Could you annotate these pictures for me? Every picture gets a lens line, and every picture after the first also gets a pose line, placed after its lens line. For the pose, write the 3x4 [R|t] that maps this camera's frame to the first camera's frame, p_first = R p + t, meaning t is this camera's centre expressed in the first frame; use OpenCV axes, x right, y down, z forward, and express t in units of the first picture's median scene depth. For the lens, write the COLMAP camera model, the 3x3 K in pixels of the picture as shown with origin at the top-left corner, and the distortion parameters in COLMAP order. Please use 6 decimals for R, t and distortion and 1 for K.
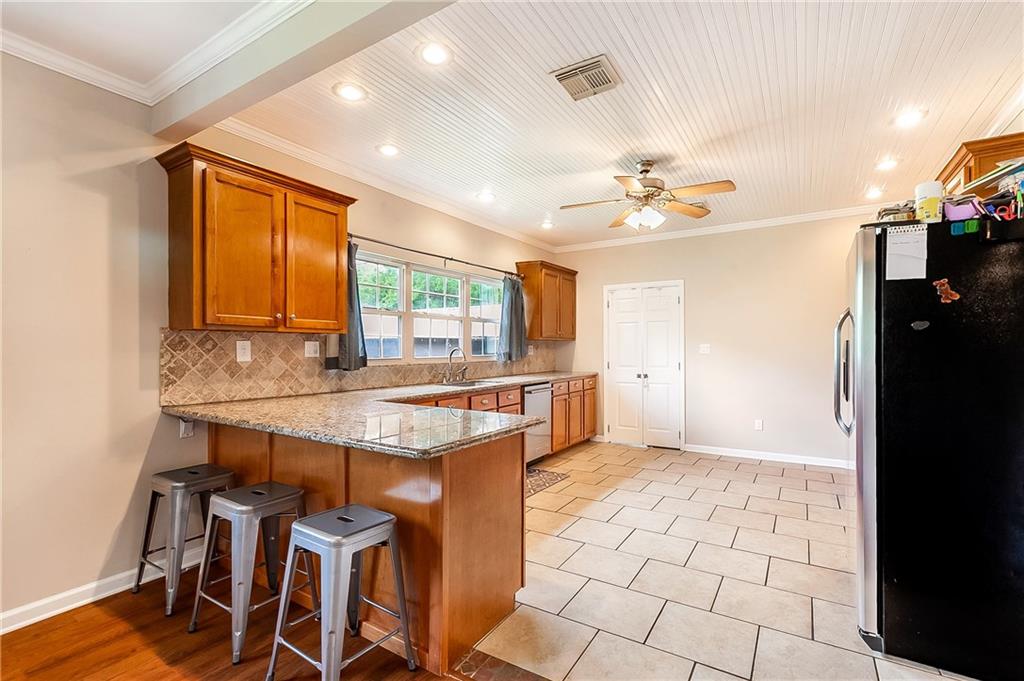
lens RADIAL K [[466.6, 0, 512.2], [0, 466.6, 347.0], [0, 0, 1]] dist [-0.001428, 0.000041]
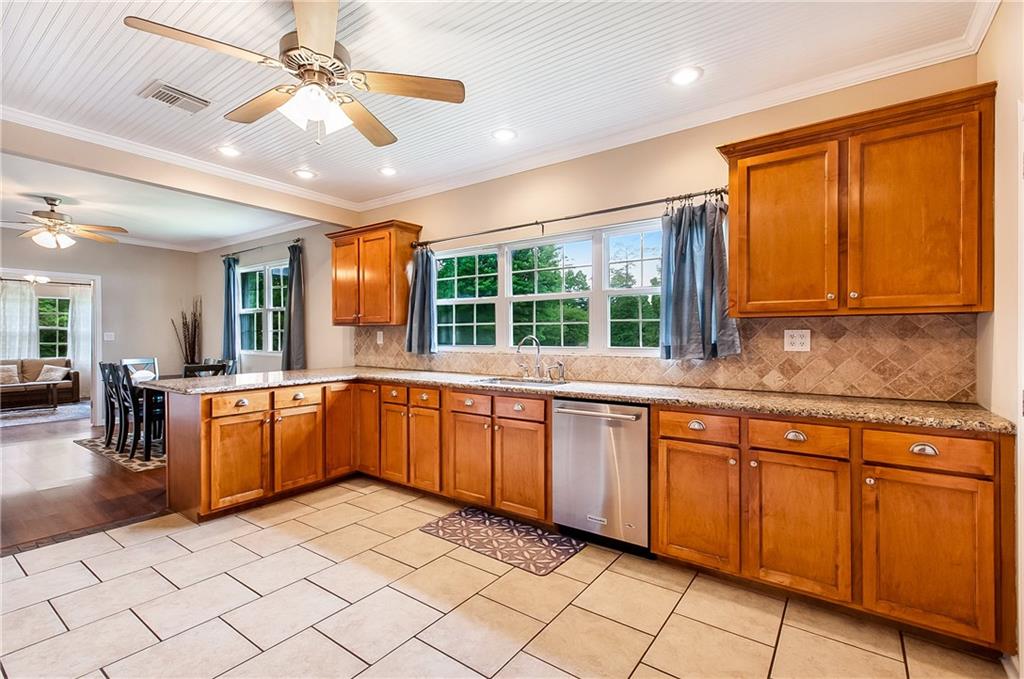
lens RADIAL K [[464.8, 0, 511.9], [0, 464.8, 336.8], [0, 0, 1]] dist [-0.002428, -0.000337]
pose [[-0.061540, 0.003613, -0.998098, 0.853799], [0.000272, 0.999993, 0.003603, 0.000822], [0.998105, -0.000050, -0.061540, 1.299514]]
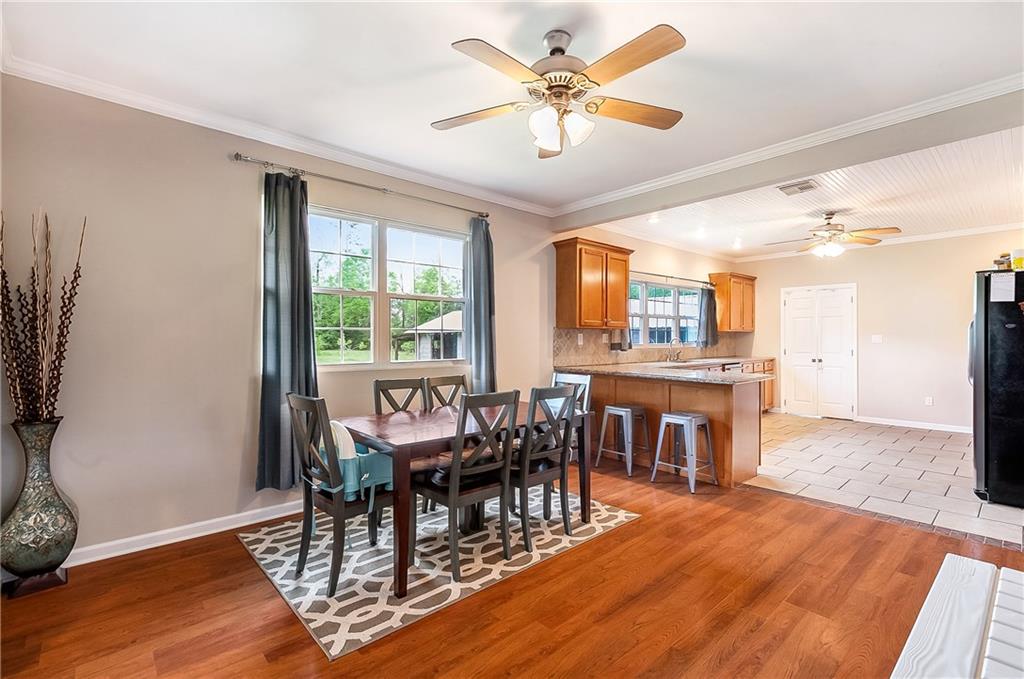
lens RADIAL K [[468.4, 0, 501.5], [0, 468.4, 338.4], [0, 0, 1]] dist [0.001256, 0.000602]
pose [[0.959693, 0.002192, -0.281042, -0.293774], [-0.001486, 0.999995, 0.002728, 0.001001], [0.281046, -0.002200, 0.959692, -0.723179]]
